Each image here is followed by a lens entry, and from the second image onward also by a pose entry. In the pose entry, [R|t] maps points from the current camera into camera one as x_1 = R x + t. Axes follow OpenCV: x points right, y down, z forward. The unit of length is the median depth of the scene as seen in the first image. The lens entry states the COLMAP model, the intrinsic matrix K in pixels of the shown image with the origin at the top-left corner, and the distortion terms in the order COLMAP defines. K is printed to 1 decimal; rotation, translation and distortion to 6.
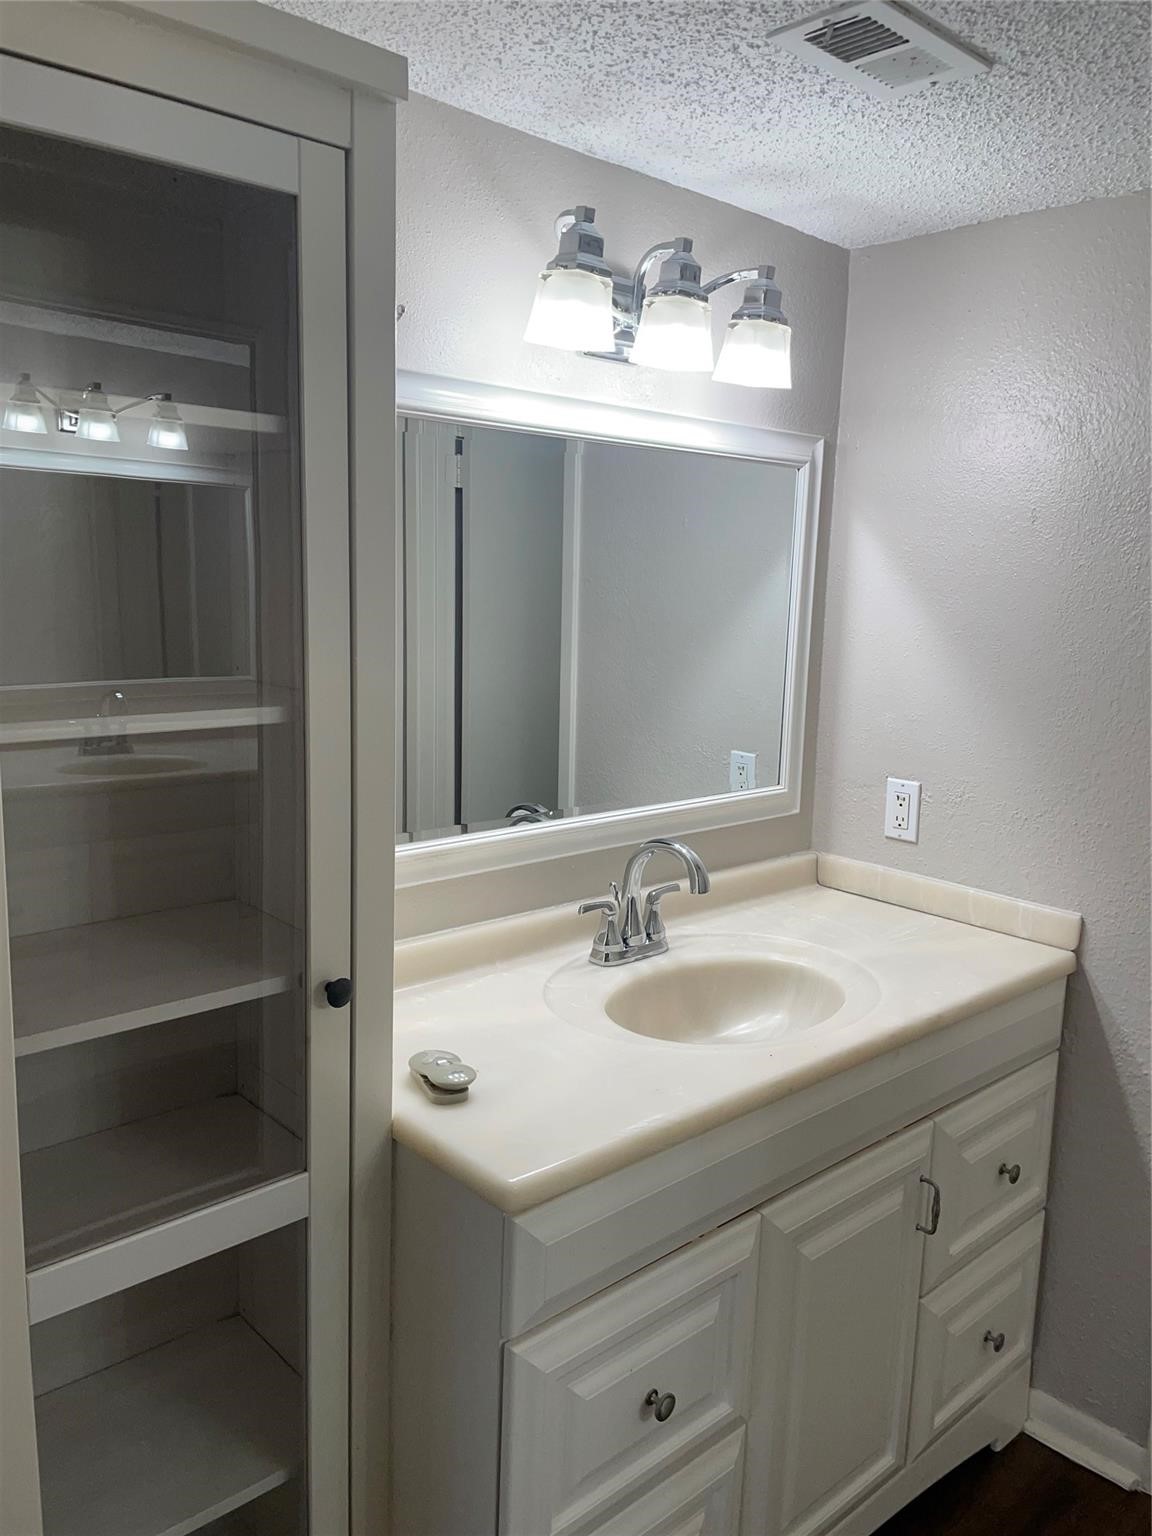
lens RADIAL K [[1137.7, 0, 576.0], [0, 1137.7, 768.0], [0, 0, 1]] dist [0.079567, -0.119527]
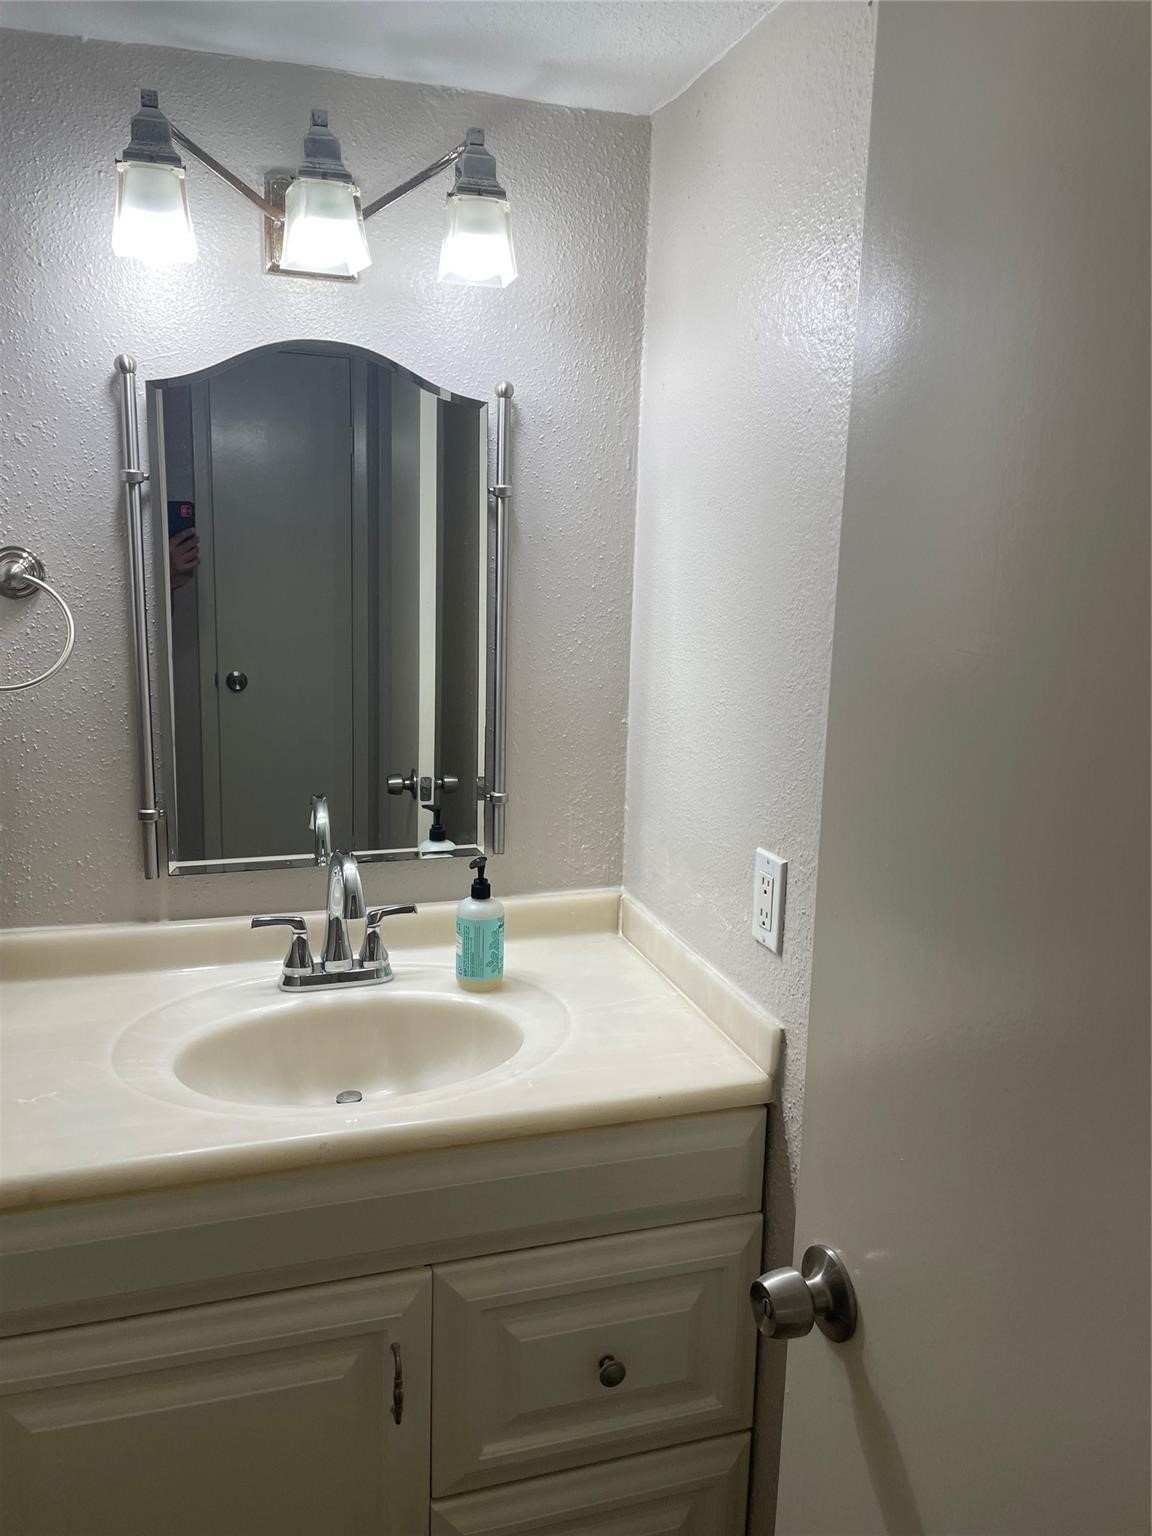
lens RADIAL K [[1137.7, 0, 576.0], [0, 1137.7, 768.0], [0, 0, 1]] dist [0.079567, -0.119527]
pose [[0.889252, 0.073374, -0.451495, 0.599302], [-0.060941, 0.997256, 0.042041, -0.043306], [0.453341, -0.009871, 0.891283, 0.337212]]
